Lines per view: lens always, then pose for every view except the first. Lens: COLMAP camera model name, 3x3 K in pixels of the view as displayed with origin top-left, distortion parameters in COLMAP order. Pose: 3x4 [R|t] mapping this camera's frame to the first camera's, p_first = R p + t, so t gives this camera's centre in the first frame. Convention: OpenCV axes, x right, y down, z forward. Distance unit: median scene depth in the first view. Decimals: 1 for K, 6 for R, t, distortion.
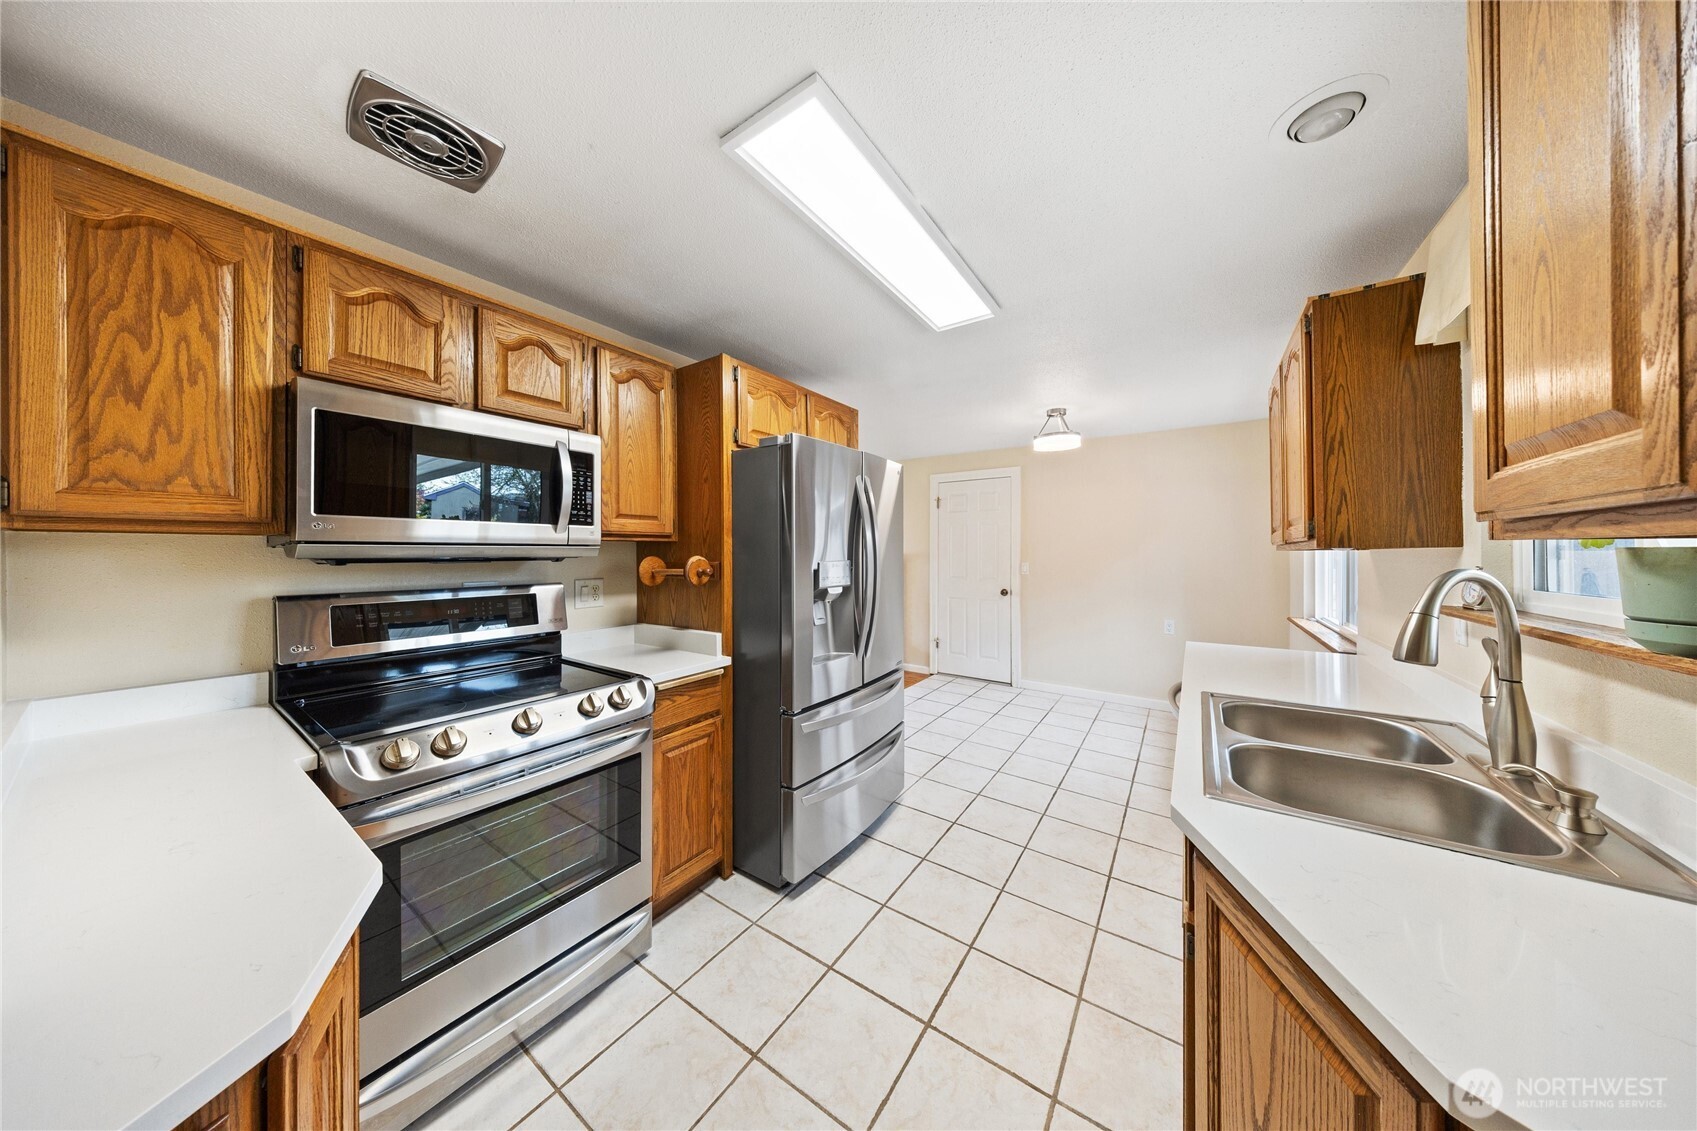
lens RADIAL K [[495.6, 0, 853.2], [0, 495.6, 553.0], [0, 0, 1]] dist [-0.000625, 0.000087]
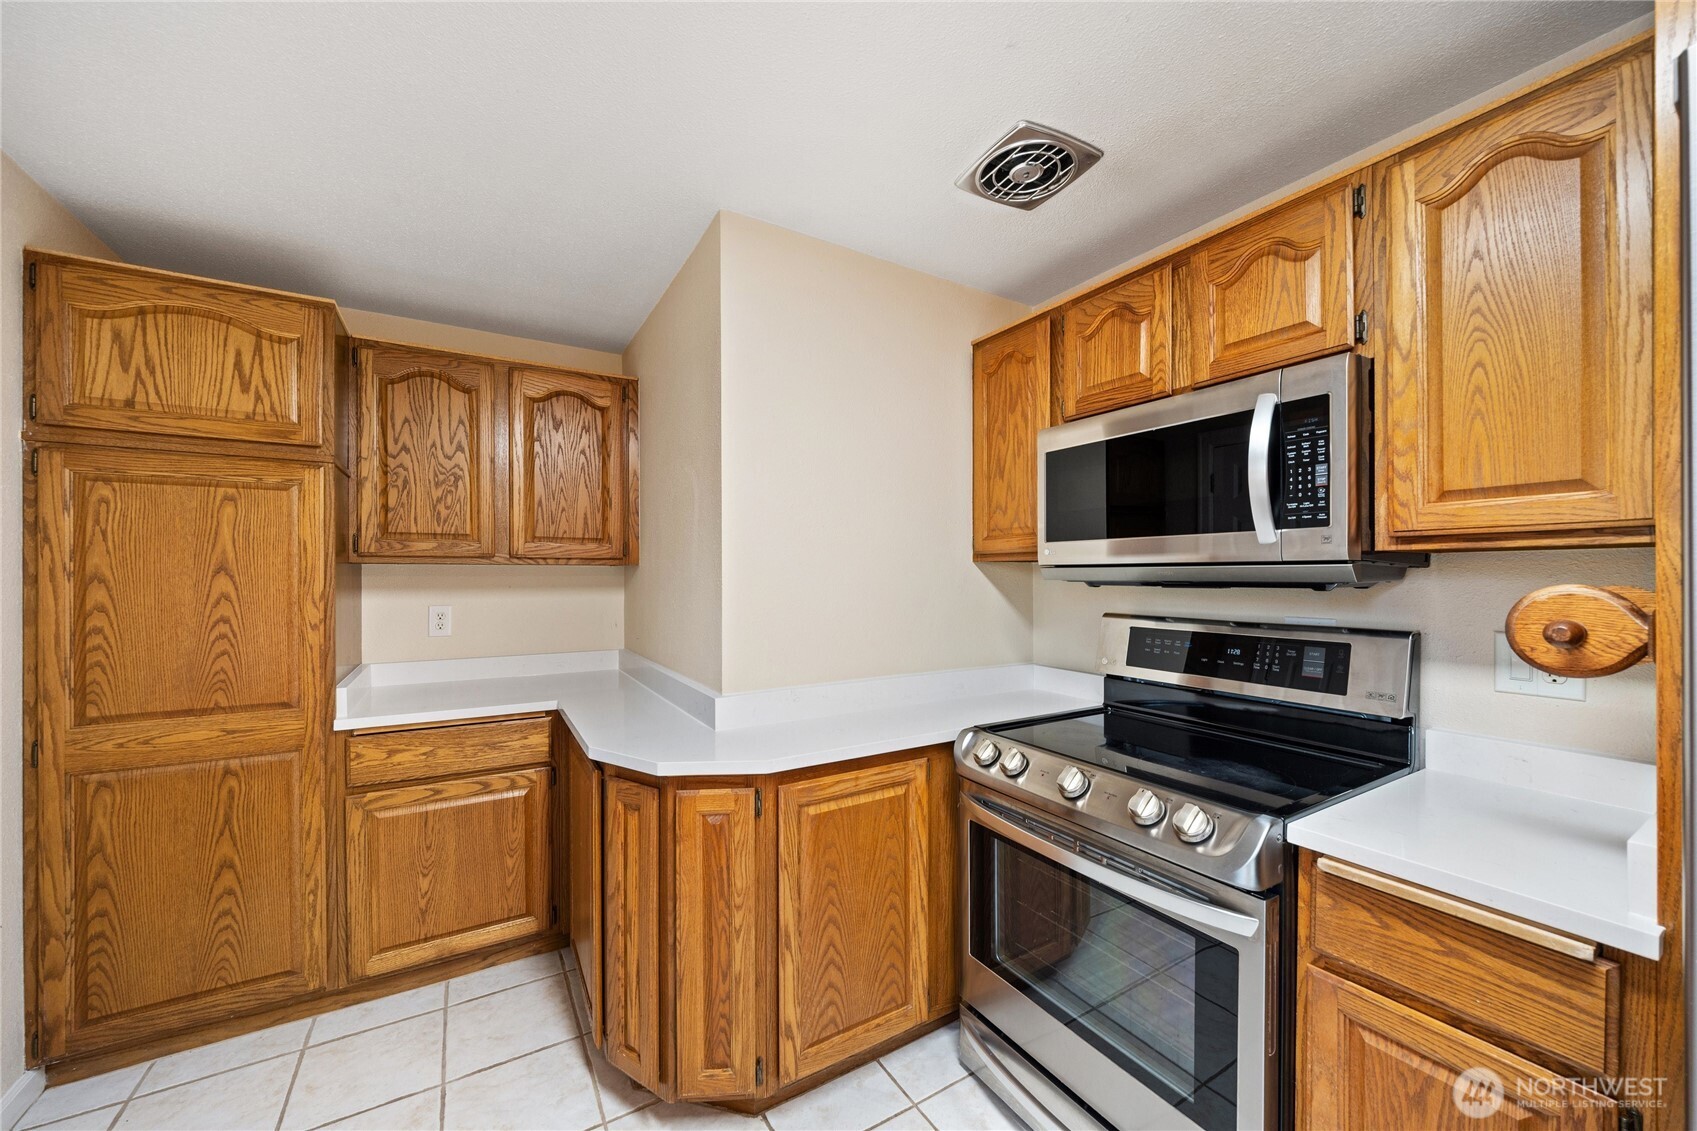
lens RADIAL K [[644.3, 0, 840.2], [0, 644.3, 572.6], [0, 0, 1]] dist [-0.003921, 0.000384]
pose [[-0.424450, -0.001669, -0.905450, 0.338355], [0.002421, 0.999993, -0.002978, -0.003130], [0.905448, -0.003456, -0.424443, 0.819215]]
